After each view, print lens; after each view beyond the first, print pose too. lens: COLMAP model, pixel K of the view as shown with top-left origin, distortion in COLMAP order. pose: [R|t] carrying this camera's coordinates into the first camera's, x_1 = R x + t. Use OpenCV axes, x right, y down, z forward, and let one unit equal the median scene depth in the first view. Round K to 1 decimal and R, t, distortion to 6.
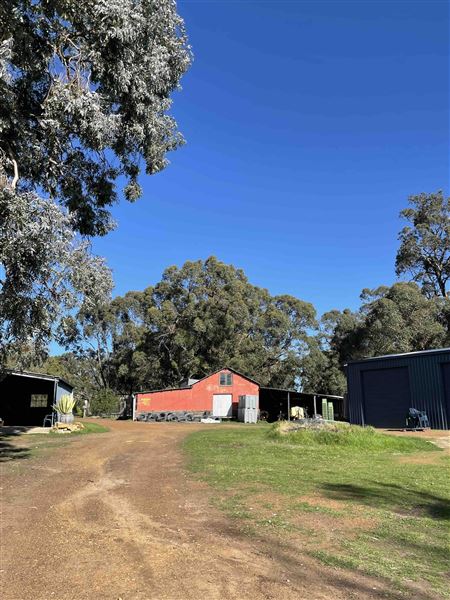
lens RADIAL K [[433.9, 0, 225.0], [0, 433.9, 300.0], [0, 0, 1]] dist [-0.000455, -0.003582]
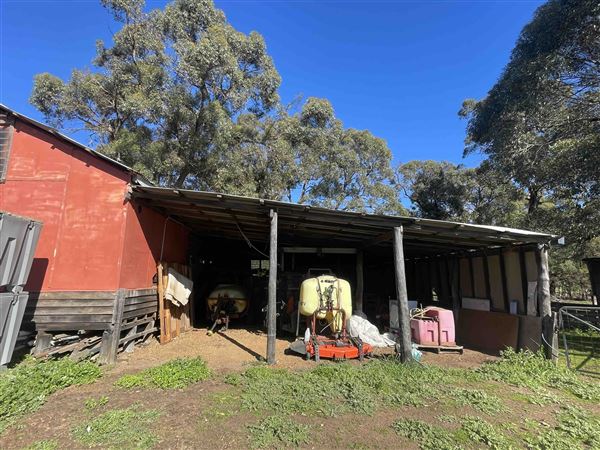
lens RADIAL K [[292.4, 0, 300.0], [0, 292.4, 225.0], [0, 0, 1]] dist [0.002193, 0.000260]
pose [[0.995429, -0.026678, -0.091708, 0.172052], [0.032549, 0.997475, 0.063127, 0.211867], [0.089792, -0.065823, 0.993783, 0.856711]]
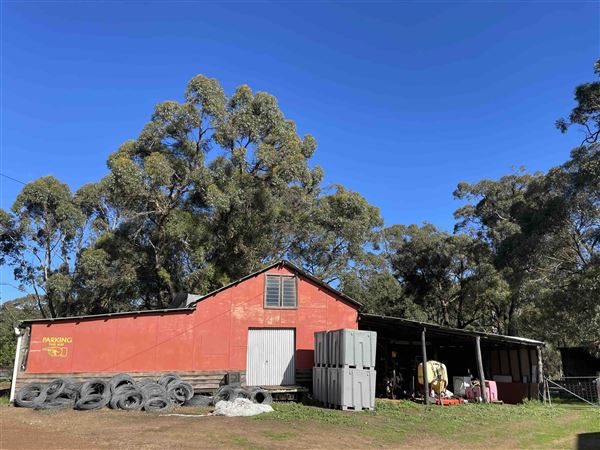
lens RADIAL K [[433.9, 0, 300.0], [0, 433.9, 225.0], [0, 0, 1]] dist [-0.000455, -0.003582]
pose [[0.989401, 0.045095, 0.138031, -0.038334], [-0.038600, 0.998034, -0.049379, 0.138692], [-0.139986, 0.043528, 0.989196, 0.591044]]
